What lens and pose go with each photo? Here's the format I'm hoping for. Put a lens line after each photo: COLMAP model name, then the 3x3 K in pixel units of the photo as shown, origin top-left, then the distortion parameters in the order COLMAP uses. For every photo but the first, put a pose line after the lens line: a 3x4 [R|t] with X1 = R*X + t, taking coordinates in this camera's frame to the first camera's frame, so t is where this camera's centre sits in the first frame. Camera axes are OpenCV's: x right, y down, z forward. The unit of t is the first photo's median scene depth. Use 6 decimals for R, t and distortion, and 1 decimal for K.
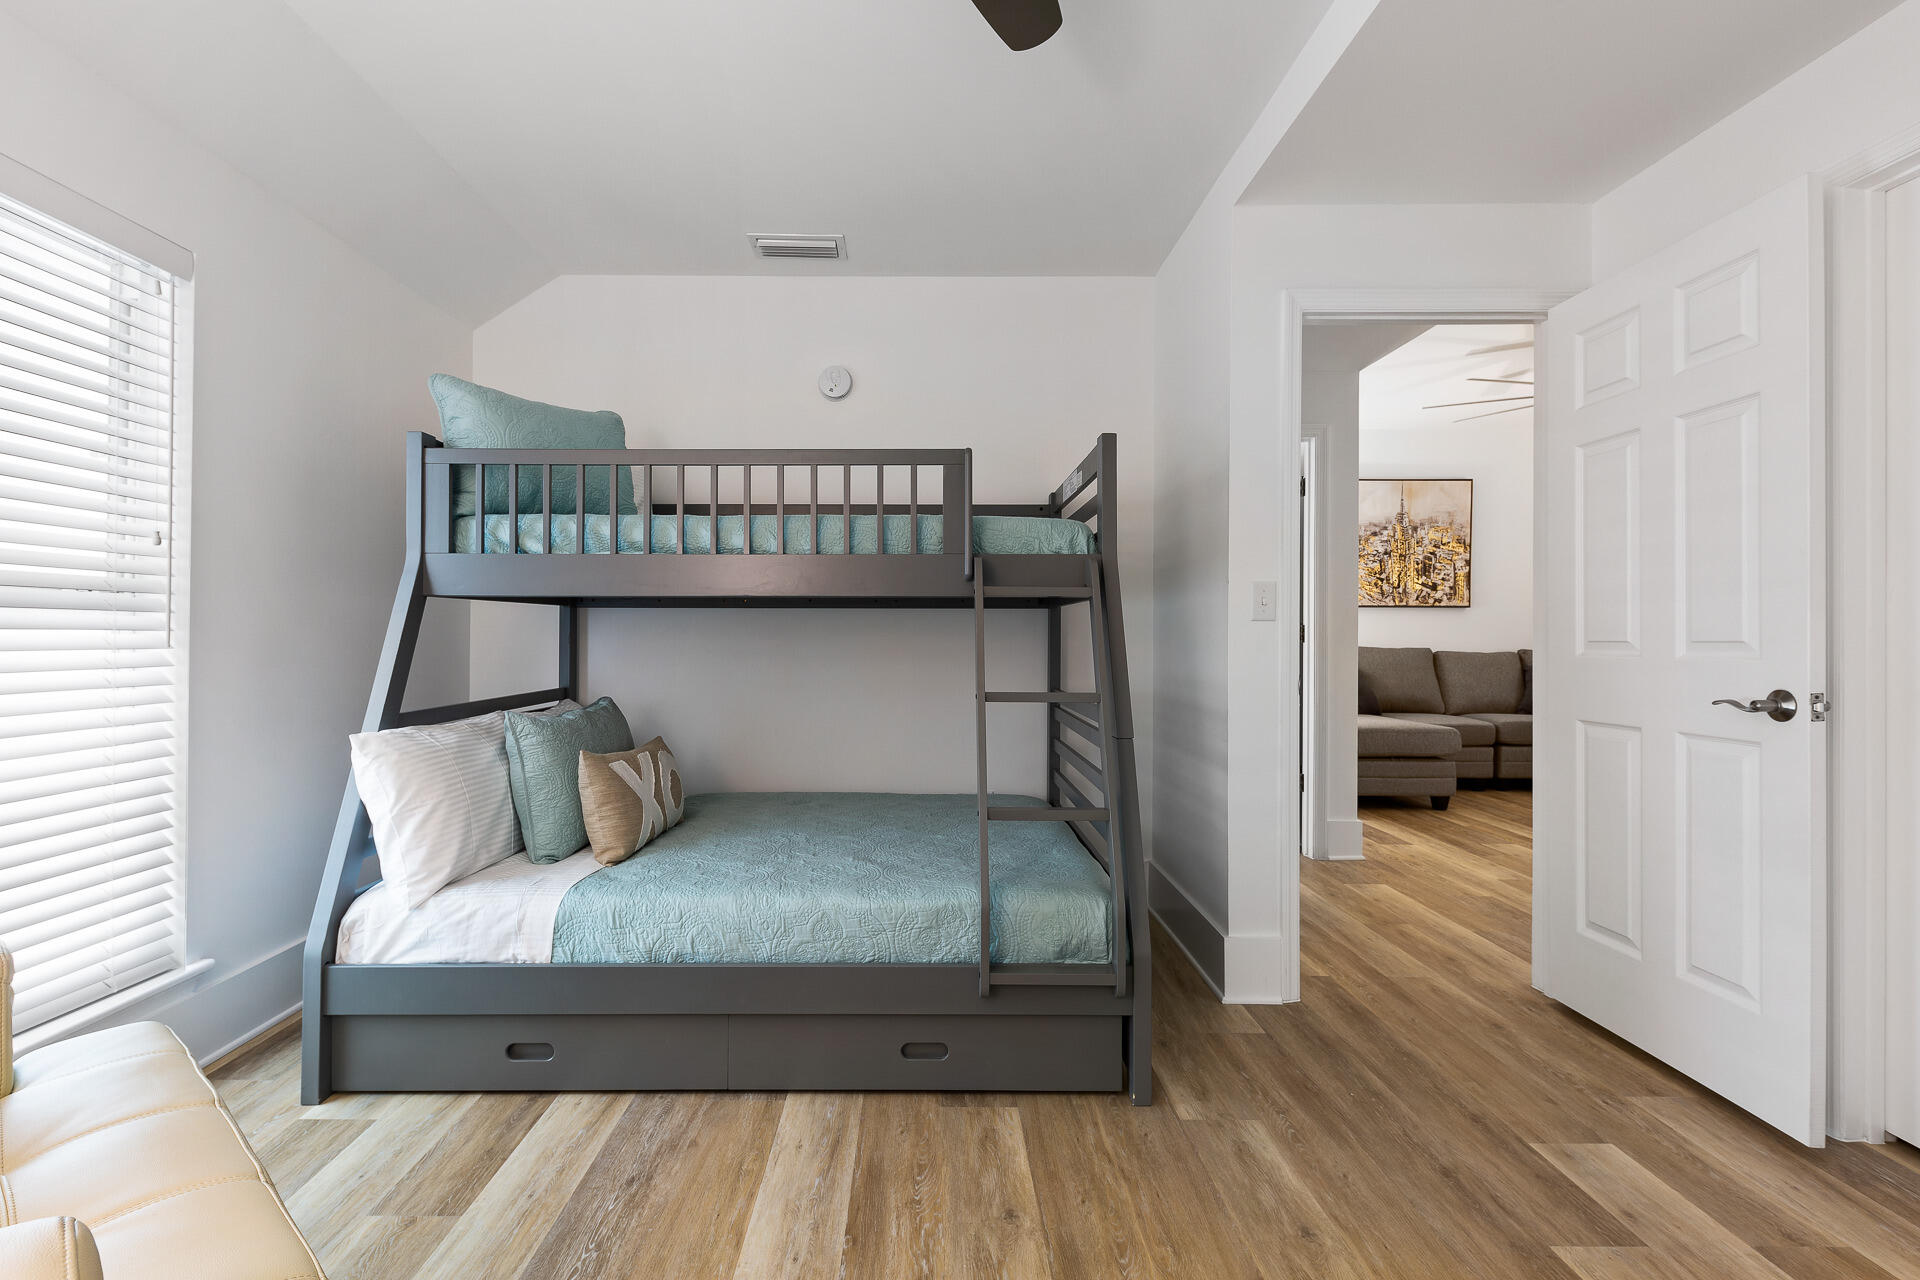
lens RADIAL K [[850.3, 0, 920.8], [0, 850.3, 635.3], [0, 0, 1]] dist [0.002741, 0.000321]
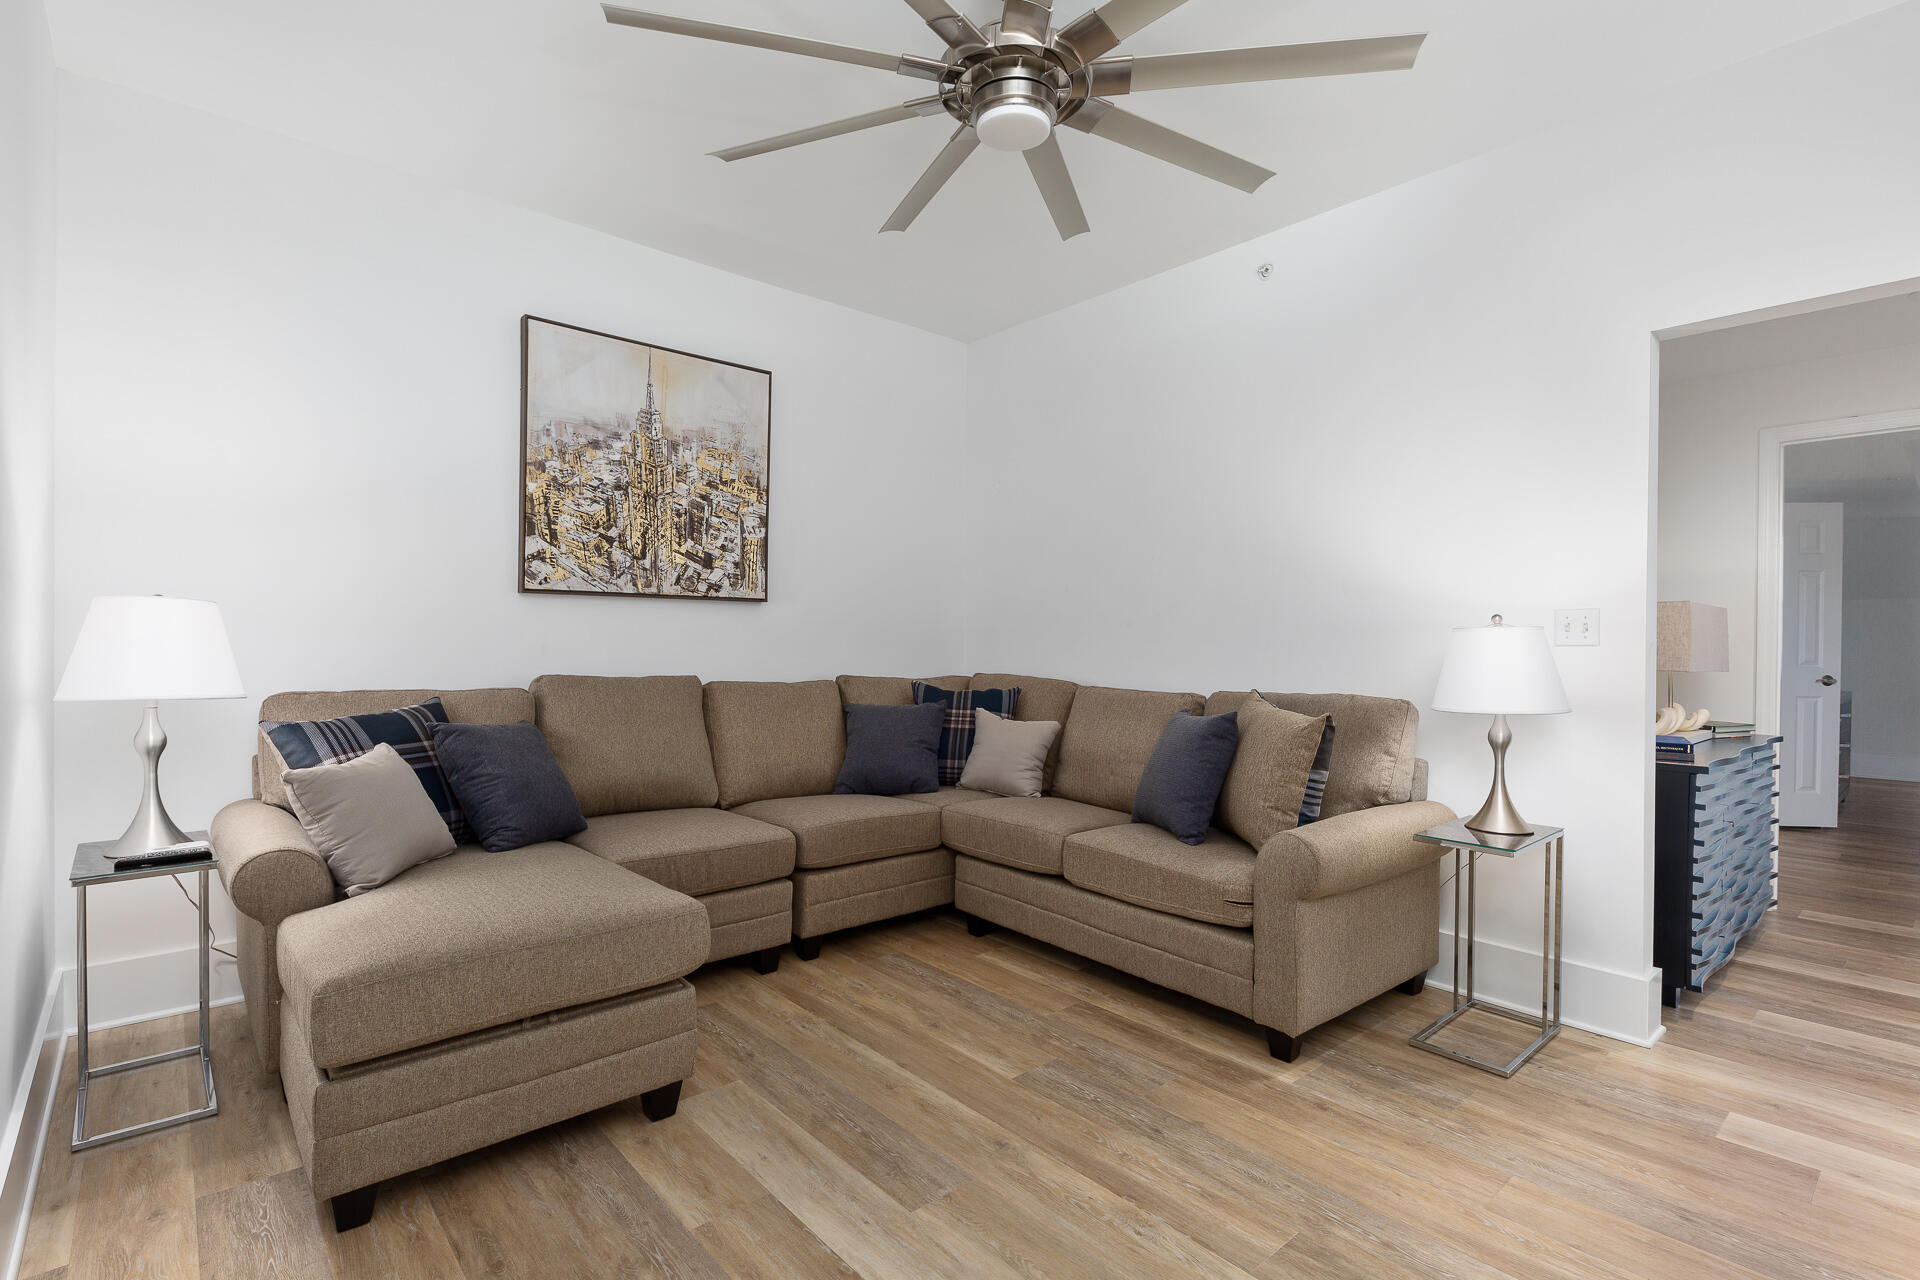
lens RADIAL K [[918.9, 0, 961.3], [0, 918.9, 640.9], [0, 0, 1]] dist [0.005373, 0.000370]
pose [[0.740807, 0.002257, 0.671715, 0.334001], [-0.008013, 0.999953, 0.005478, -0.011121], [-0.671671, -0.009441, 0.740790, 0.465720]]
